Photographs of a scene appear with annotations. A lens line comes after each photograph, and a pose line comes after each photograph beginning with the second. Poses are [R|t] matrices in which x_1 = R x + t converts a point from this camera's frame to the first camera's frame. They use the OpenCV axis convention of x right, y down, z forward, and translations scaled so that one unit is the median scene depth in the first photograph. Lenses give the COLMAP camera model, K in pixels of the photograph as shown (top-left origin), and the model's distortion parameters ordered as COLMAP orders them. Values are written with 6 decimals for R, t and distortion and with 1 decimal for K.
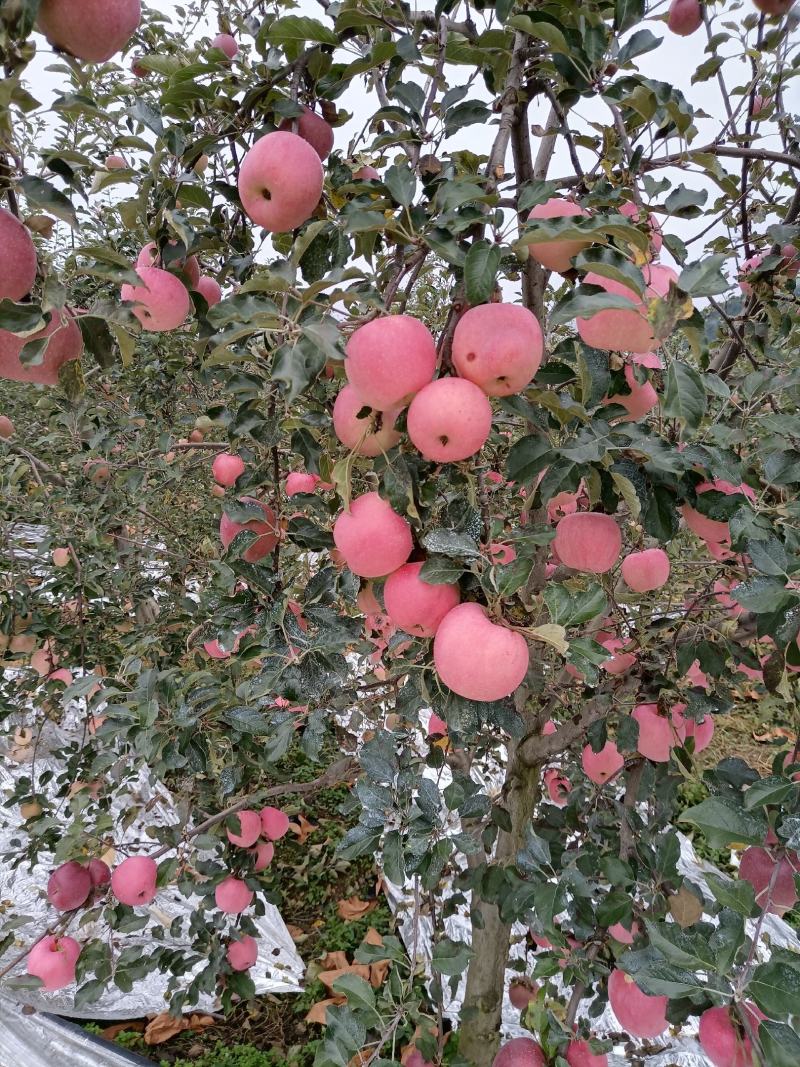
lens RADIAL K [[809.0, 0, 403.6], [0, 809.0, 528.7], [0, 0, 1]] dist [0.035227, -0.045266]
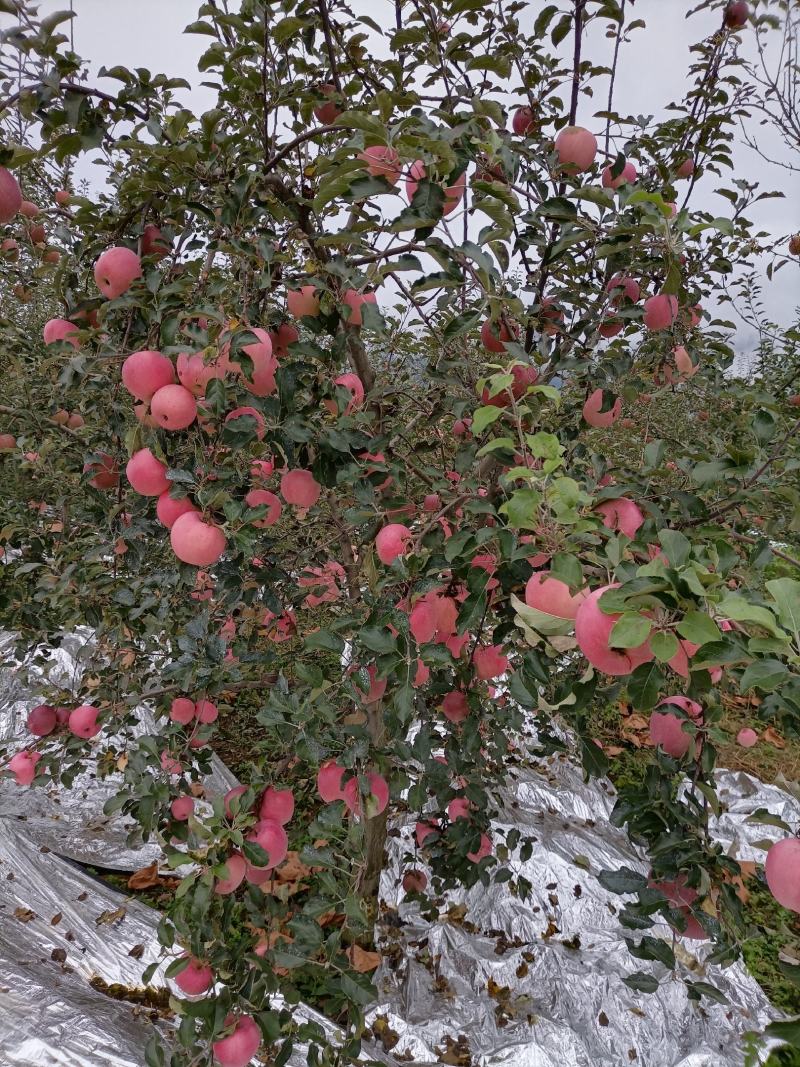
lens RADIAL K [[809.0, 0, 403.6], [0, 809.0, 528.7], [0, 0, 1]] dist [0.035227, -0.045266]
pose [[0.988385, 0.048964, -0.143865, 0.774851], [-0.051627, 0.998556, -0.014835, 0.129705], [0.142931, 0.022090, 0.989486, -0.688479]]
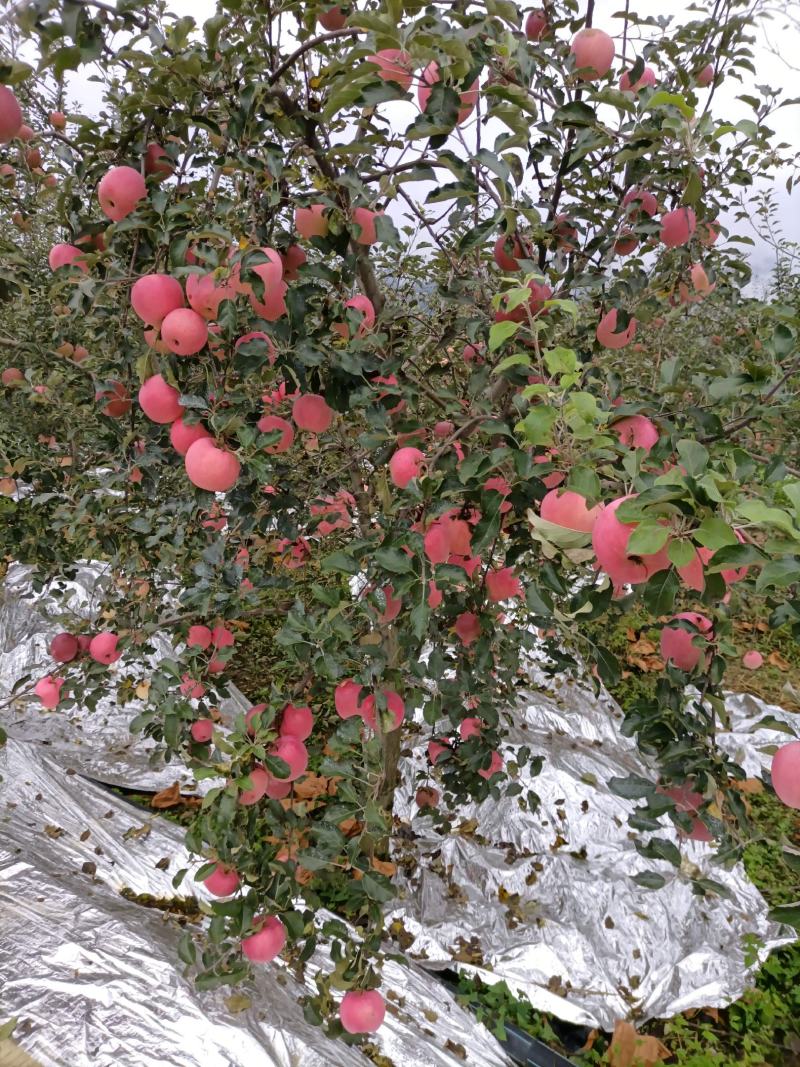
lens RADIAL K [[810.1, 0, 400.0], [0, 810.1, 533.5], [0, 0, 1]] dist [0.025888, -0.032795]
pose [[0.986950, 0.052280, -0.152307, 0.764777], [-0.041568, 0.996488, 0.072690, 0.151440], [0.155572, -0.065410, 0.985656, -0.704512]]
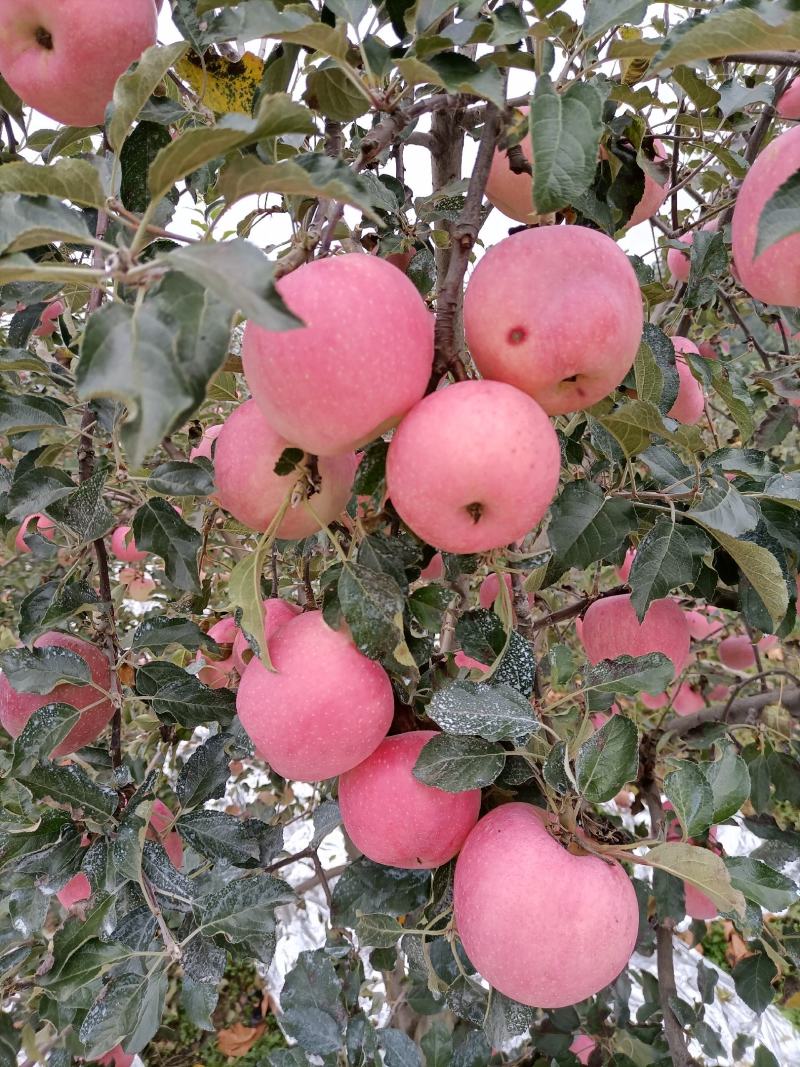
lens RADIAL K [[809.0, 0, 403.6], [0, 809.0, 528.7], [0, 0, 1]] dist [0.035227, -0.045266]
pose [[0.976513, -0.078361, 0.200702, -0.076689], [0.083421, 0.996372, -0.016867, -0.083531], [-0.198652, 0.033213, 0.979507, 0.478135]]
